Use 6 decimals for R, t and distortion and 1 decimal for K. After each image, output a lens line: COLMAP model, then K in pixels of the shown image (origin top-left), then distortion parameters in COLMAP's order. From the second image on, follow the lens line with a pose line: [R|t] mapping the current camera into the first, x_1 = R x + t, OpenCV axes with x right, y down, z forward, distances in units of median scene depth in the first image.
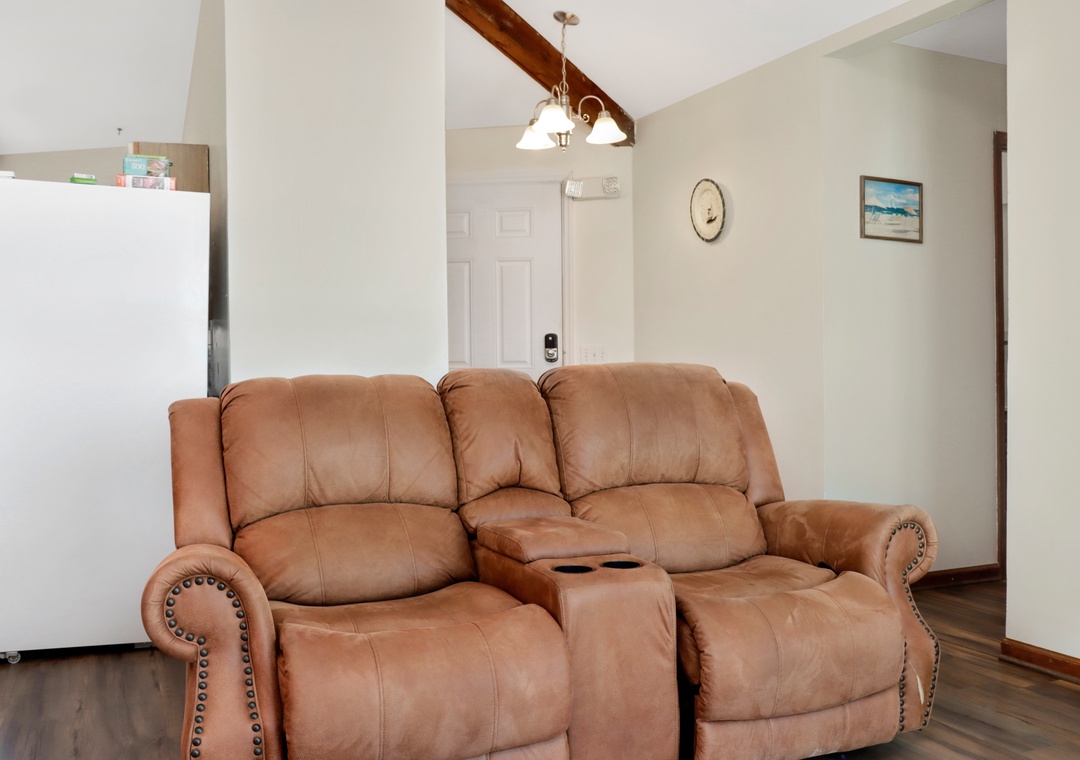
lens RADIAL K [[1010.3, 0, 522.8], [0, 1010.3, 379.1], [0, 0, 1]] dist [-0.117631, 0.003426]
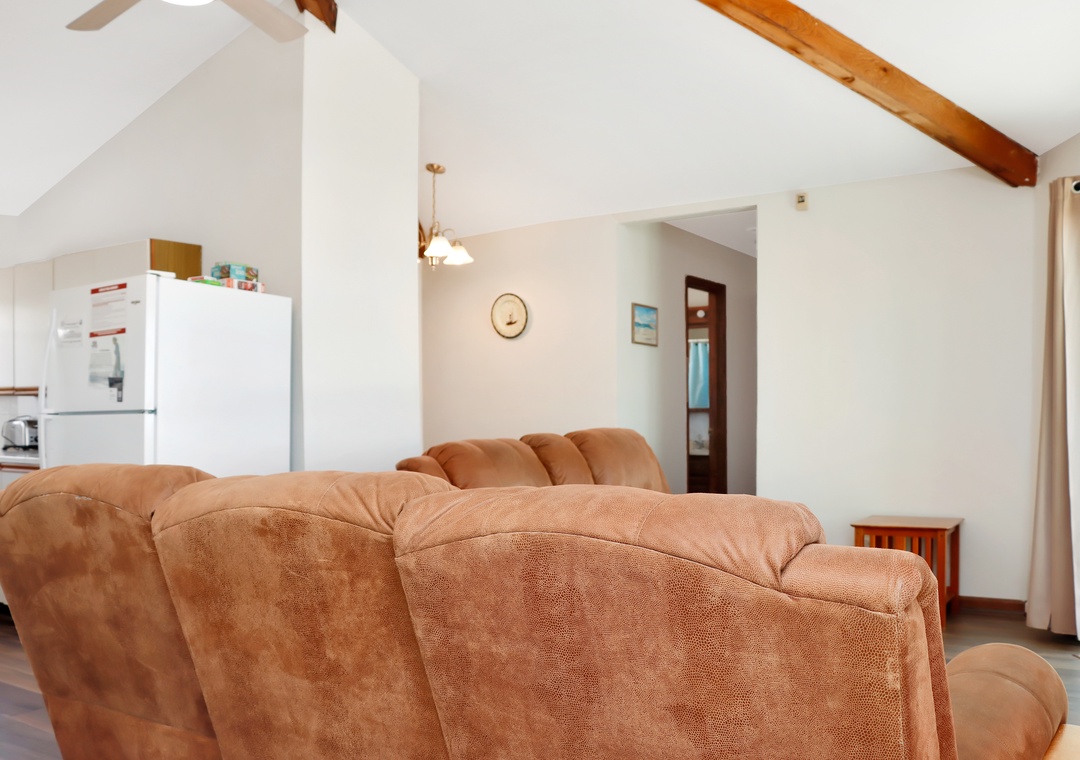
lens RADIAL K [[1010.3, 0, 522.8], [0, 1010.3, 379.1], [0, 0, 1]] dist [-0.117631, 0.003426]
pose [[0.833975, 0.015728, 0.551578, -1.005962], [0.015870, 0.998497, -0.052467, -0.013701], [-0.551574, 0.052510, 0.832472, -0.295529]]
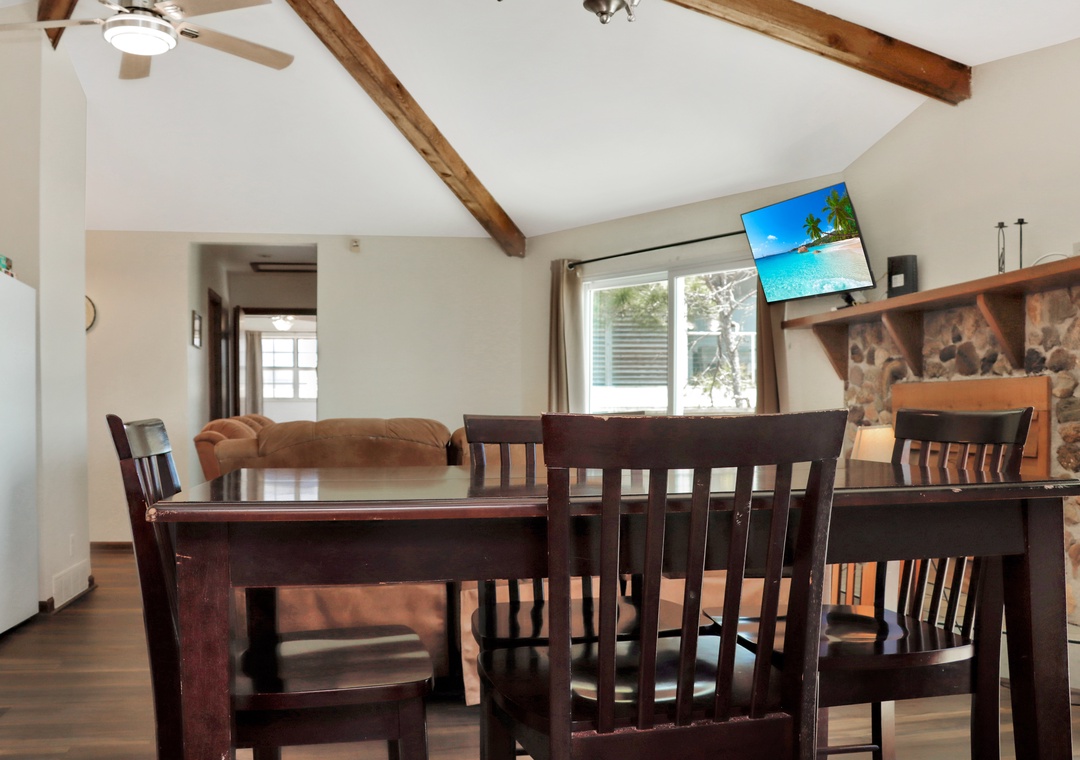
lens RADIAL K [[1010.3, 0, 522.8], [0, 1010.3, 379.1], [0, 0, 1]] dist [-0.117631, 0.003426]
pose [[0.213084, 0.039082, 0.976252, -1.964590], [0.020129, 0.998812, -0.044379, 0.016451], [-0.976827, 0.029108, 0.212044, 0.062245]]
